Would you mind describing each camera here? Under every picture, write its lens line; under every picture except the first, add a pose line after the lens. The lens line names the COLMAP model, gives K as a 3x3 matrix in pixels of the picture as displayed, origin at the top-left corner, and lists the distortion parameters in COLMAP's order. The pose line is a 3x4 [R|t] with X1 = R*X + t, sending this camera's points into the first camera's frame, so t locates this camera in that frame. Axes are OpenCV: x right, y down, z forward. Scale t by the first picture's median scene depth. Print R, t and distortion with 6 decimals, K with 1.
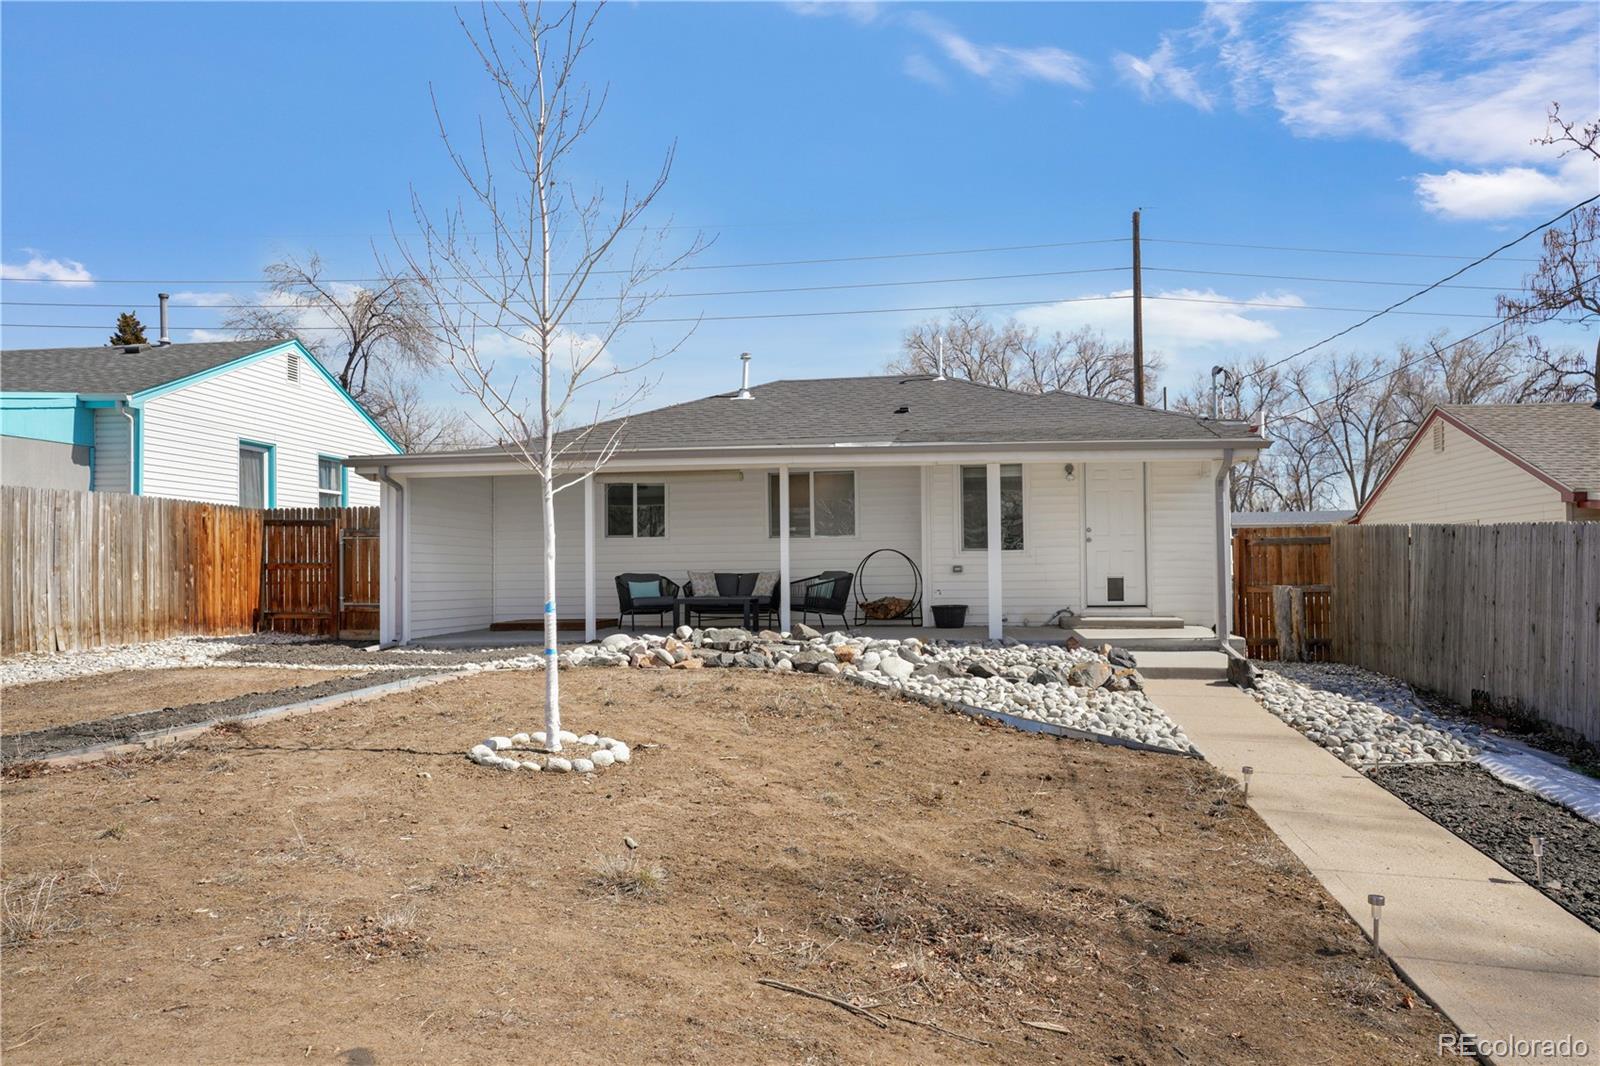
lens RADIAL K [[1144.8, 0, 805.5], [0, 1144.8, 537.4], [0, 0, 1]] dist [-0.025344, 0.001076]
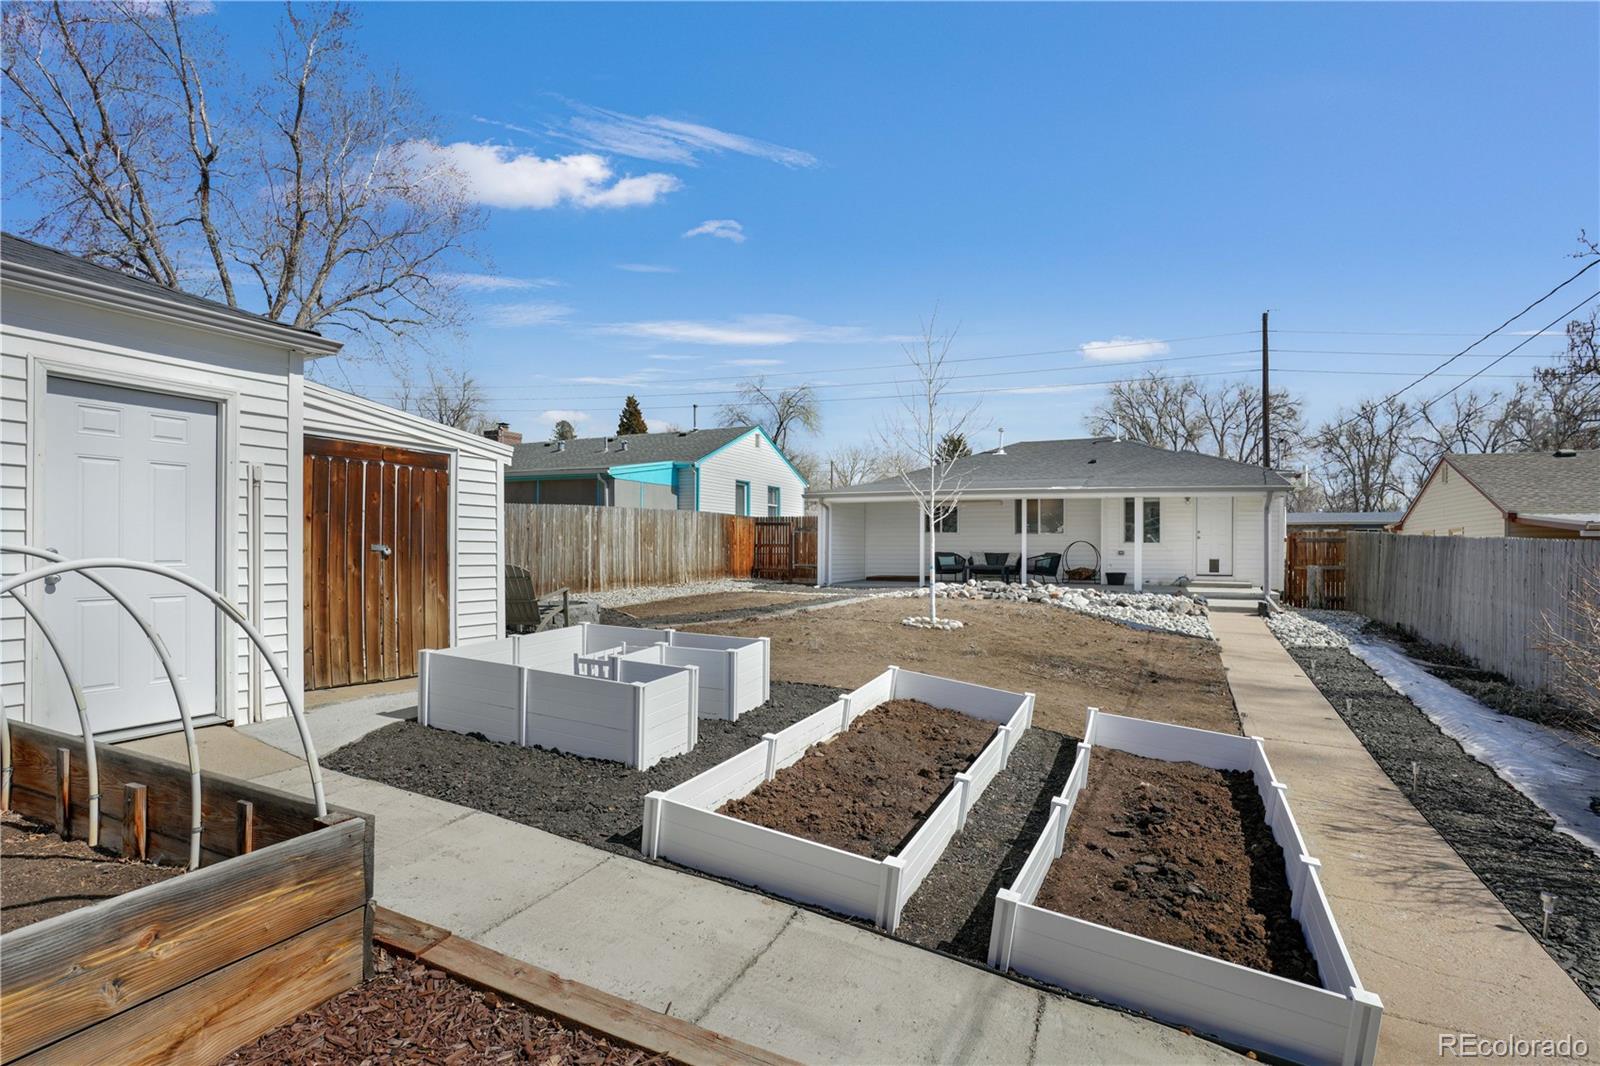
lens RADIAL K [[814.9, 0, 806.0], [0, 814.9, 537.7], [0, 0, 1]] dist [-0.041056, 0.003394]
pose [[0.962463, 0.012592, -0.271120, -0.000376], [-0.007610, 0.999782, 0.019419, -0.017809], [0.271306, -0.016627, 0.962350, -0.379856]]
